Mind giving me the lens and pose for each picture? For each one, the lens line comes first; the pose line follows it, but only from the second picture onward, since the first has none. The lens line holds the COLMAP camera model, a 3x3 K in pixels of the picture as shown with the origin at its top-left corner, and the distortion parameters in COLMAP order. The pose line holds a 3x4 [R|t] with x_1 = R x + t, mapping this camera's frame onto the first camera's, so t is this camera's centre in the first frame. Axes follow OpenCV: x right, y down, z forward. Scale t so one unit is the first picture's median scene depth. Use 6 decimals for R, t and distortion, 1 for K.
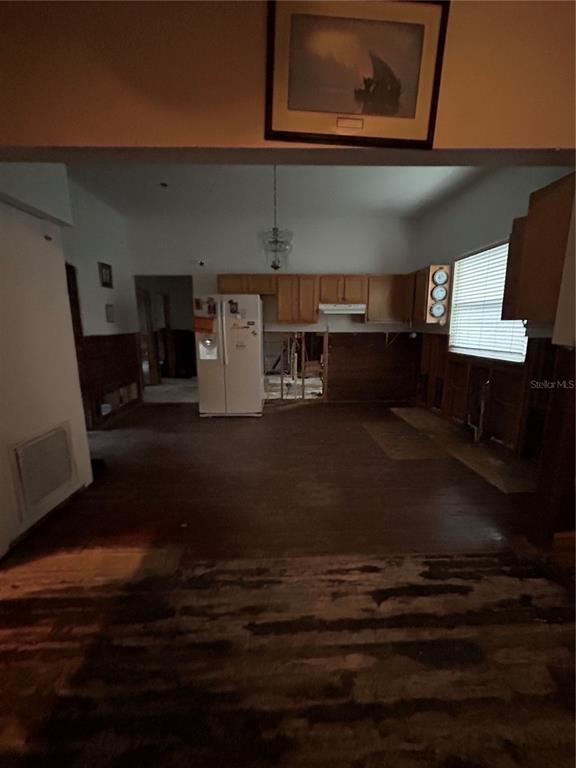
lens RADIAL K [[313.9, 0, 287.0], [0, 313.9, 383.7], [0, 0, 1]] dist [-0.000784, 0.000109]
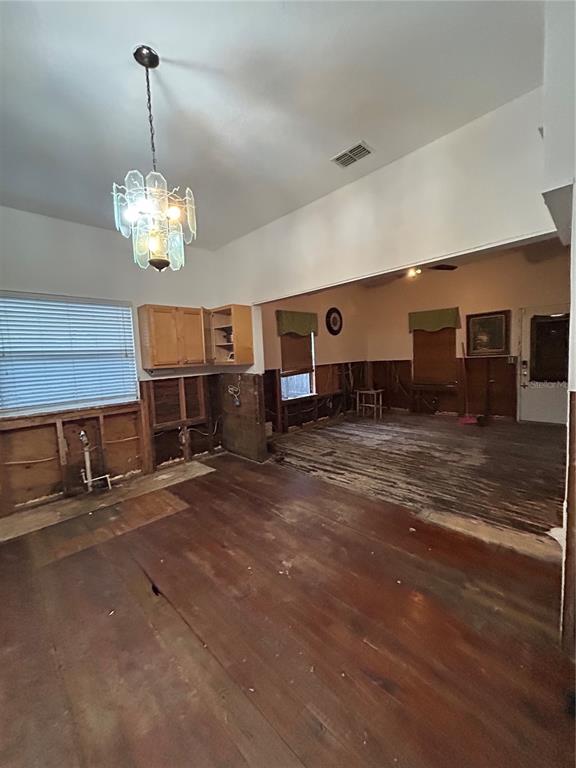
lens RADIAL K [[313.9, 0, 286.8], [0, 313.9, 382.9], [0, 0, 1]] dist [-0.000784, 0.000109]
pose [[-0.678609, -0.024815, 0.734080, -0.689492], [0.182967, 0.962213, 0.201668, -0.325692], [-0.711346, 0.271166, -0.648426, 1.563592]]
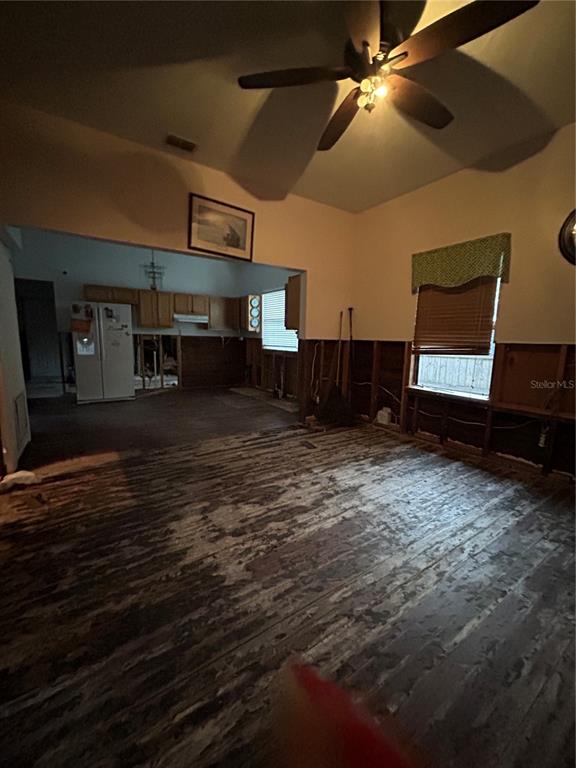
lens RADIAL K [[313.9, 0, 288.9], [0, 313.9, 384.8], [0, 0, 1]] dist [-0.000784, 0.000109]
pose [[0.848016, -0.058365, 0.526747, -0.380544], [0.071606, 0.997422, -0.004764, 0.164849], [-0.525111, 0.041758, 0.850009, -0.716694]]
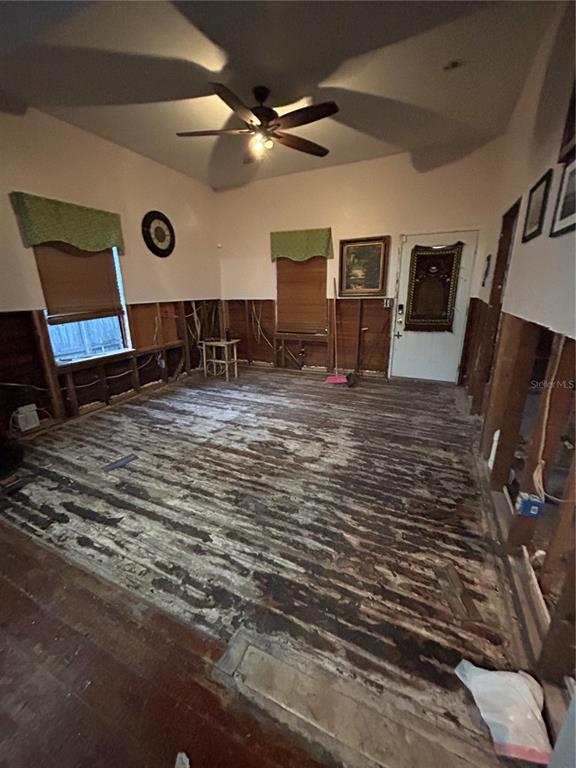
lens RADIAL K [[313.9, 0, 285.3], [0, 313.9, 383.3], [0, 0, 1]] dist [-0.000784, 0.000109]
pose [[-0.888164, -0.115638, 0.444739, -0.477205], [0.100294, 0.895706, 0.433187, -0.173321], [-0.448448, 0.429346, -0.783937, 0.842509]]
